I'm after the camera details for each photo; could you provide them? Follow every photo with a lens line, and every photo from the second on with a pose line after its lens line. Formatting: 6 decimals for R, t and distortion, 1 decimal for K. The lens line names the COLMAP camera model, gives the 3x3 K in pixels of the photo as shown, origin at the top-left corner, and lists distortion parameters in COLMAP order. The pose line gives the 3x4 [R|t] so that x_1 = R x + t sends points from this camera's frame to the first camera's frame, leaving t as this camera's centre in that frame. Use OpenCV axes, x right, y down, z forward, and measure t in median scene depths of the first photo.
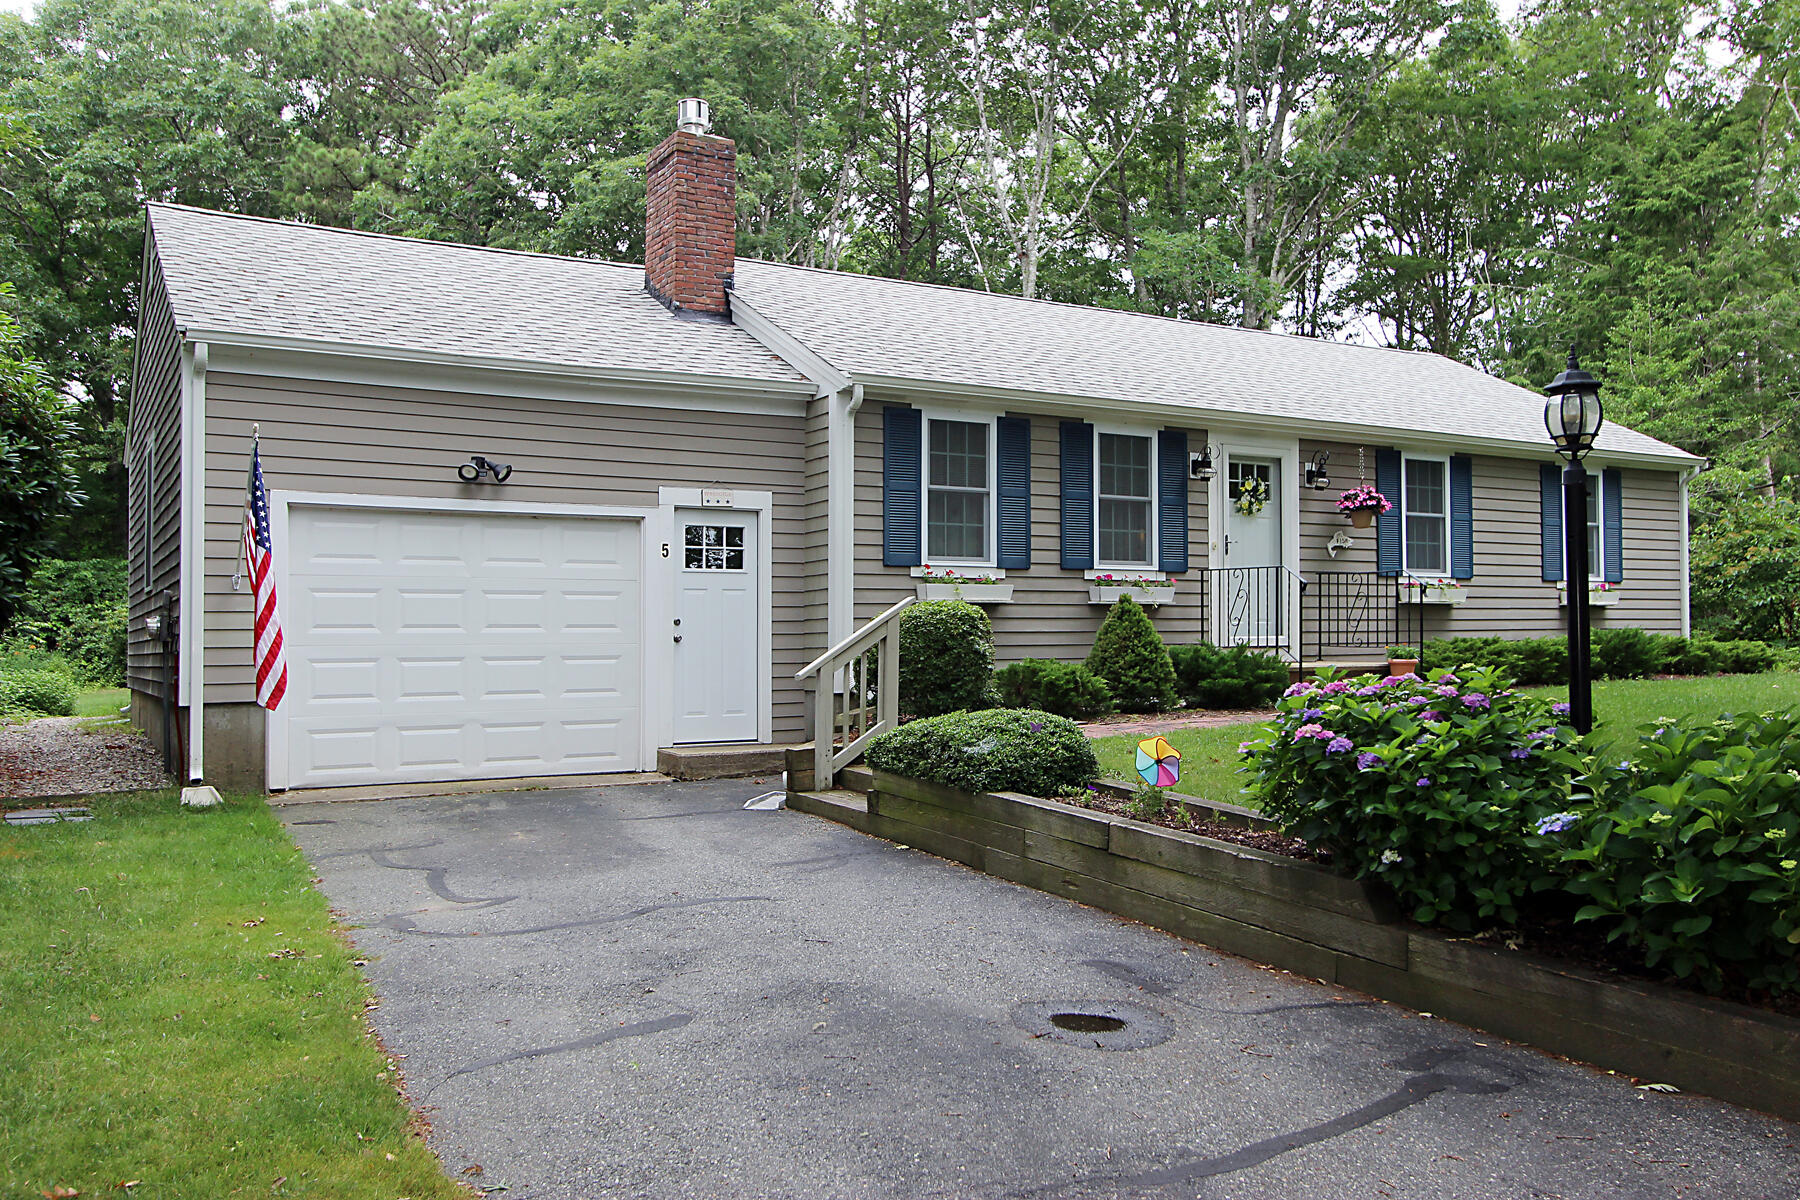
lens RADIAL K [[1405.3, 0, 900.0], [0, 1405.3, 600.0], [0, 0, 1]] dist [-0.000057, 0.000432]
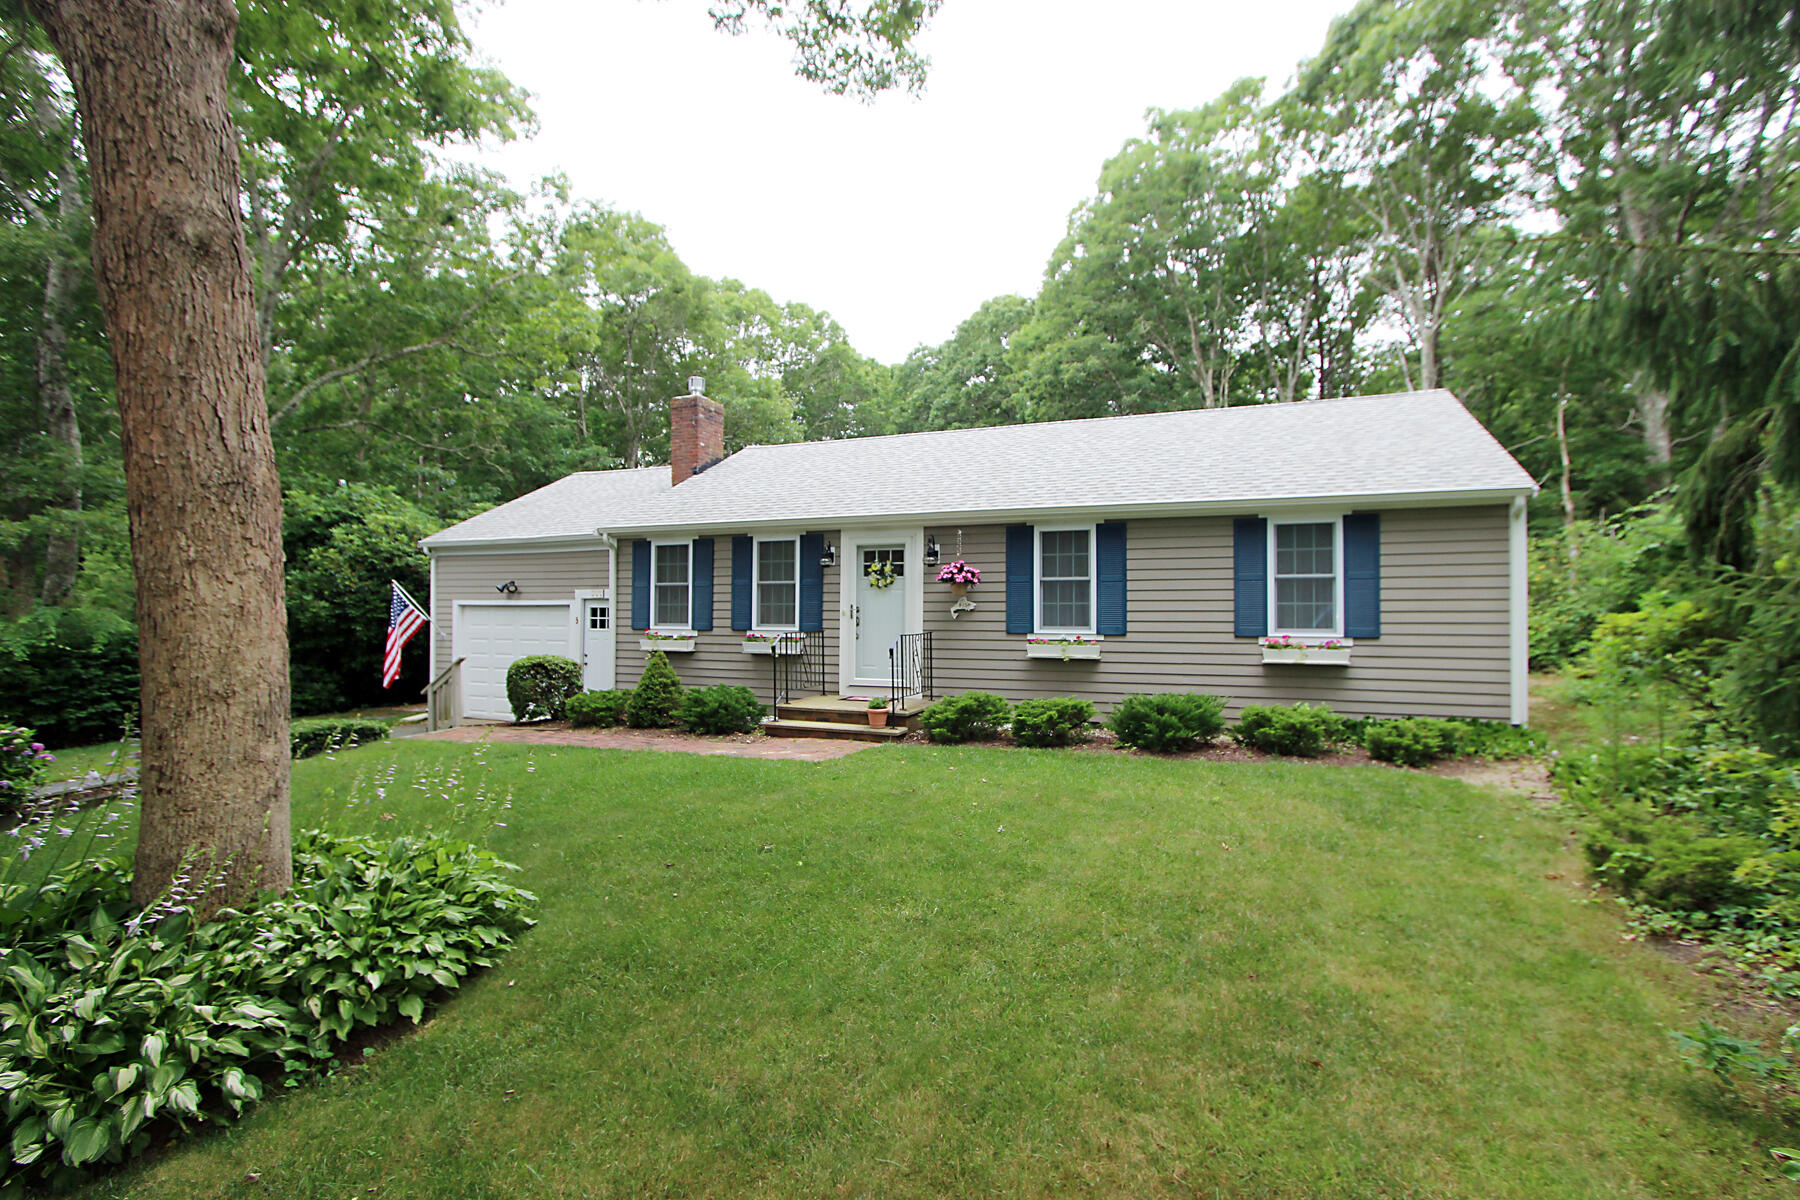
lens RADIAL K [[828.8, 0, 890.5], [0, 828.8, 638.9], [0, 0, 1]] dist [0.008056, -0.000029]
pose [[0.623947, -0.009030, -0.781415, 0.879653], [-0.016630, 0.999553, -0.024829, 0.007502], [0.781290, 0.028487, 0.623518, 0.514051]]
